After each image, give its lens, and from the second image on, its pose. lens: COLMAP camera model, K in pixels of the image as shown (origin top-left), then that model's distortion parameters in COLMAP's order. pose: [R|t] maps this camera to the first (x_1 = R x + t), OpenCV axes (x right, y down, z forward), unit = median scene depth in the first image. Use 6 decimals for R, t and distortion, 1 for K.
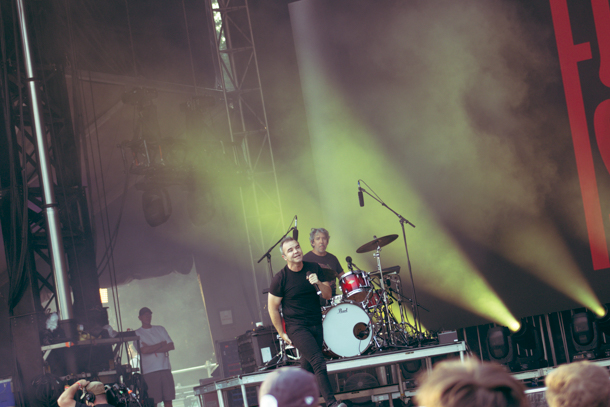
lens RADIAL K [[2106.2, 0, 305.0], [0, 2106.2, 203.5], [0, 0, 1]] dist [-0.124391, 0.197412]
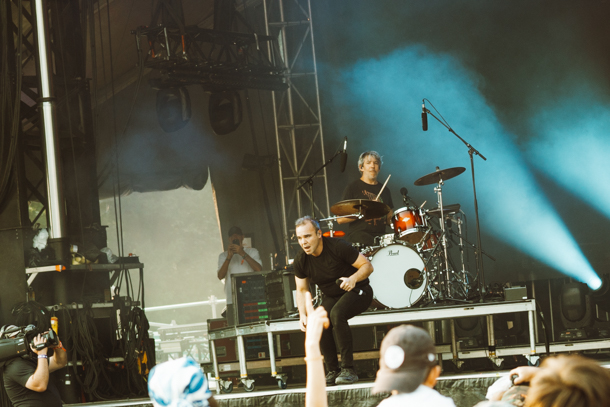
lens RADIAL K [[2860.6, 0, 305.0], [0, 2860.6, 203.5], [0, 0, 1]] dist [0.126431, 7.350447]
pose [[0.997440, 0.071508, -0.000055, -0.017059], [-0.071436, 0.996476, 0.043949, -0.015183], [0.003197, -0.043832, 0.999034, -0.131394]]
